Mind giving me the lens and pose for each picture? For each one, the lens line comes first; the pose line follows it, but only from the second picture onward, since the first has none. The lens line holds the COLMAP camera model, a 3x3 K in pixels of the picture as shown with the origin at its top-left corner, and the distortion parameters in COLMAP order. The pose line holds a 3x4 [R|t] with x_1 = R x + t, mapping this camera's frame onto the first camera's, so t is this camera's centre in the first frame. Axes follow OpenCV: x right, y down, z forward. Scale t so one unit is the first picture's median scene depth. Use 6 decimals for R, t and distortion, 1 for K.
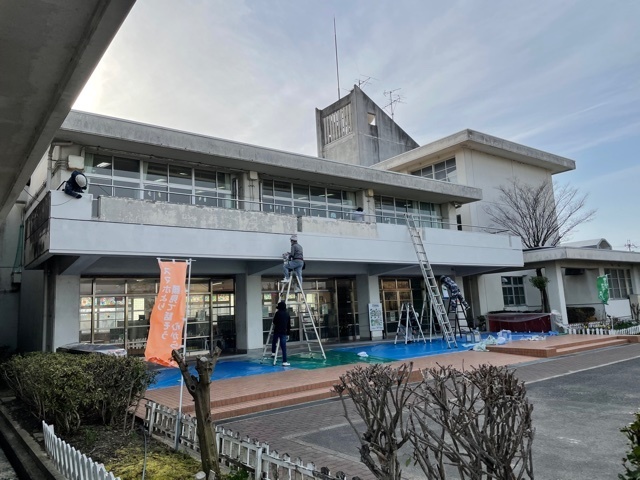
lens RADIAL K [[481.8, 0, 317.9], [0, 481.8, 237.5], [0, 0, 1]] dist [0.073785, -0.096544]
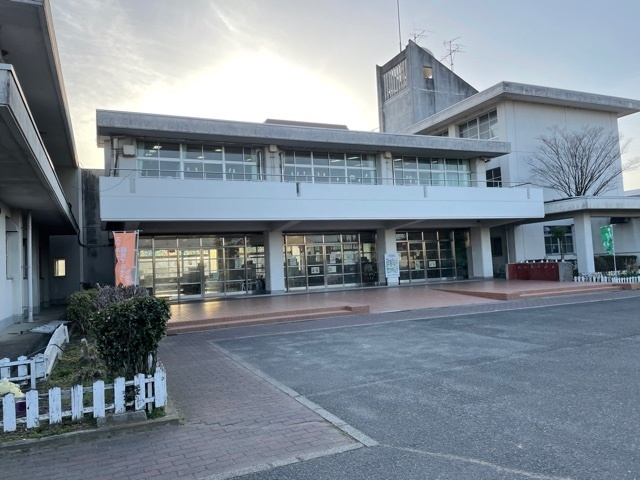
lens RADIAL K [[481.8, 0, 317.7], [0, 481.8, 235.8], [0, 0, 1]] dist [0.073785, -0.096544]
pose [[0.972822, -0.011789, -0.231254, 0.200386], [0.035387, 0.994541, 0.098167, -0.021744], [0.228834, -0.103682, 0.967928, -0.124775]]
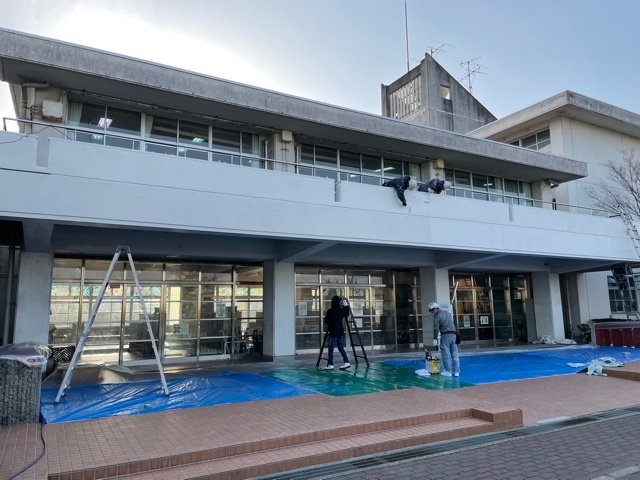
lens RADIAL K [[481.8, 0, 323.9], [0, 481.8, 237.7], [0, 0, 1]] dist [0.073785, -0.096544]
pose [[0.990674, 0.014849, -0.135439, 0.029043], [-0.014624, 0.999890, 0.002662, 0.028249], [0.135463, -0.000657, 0.990782, 0.181913]]
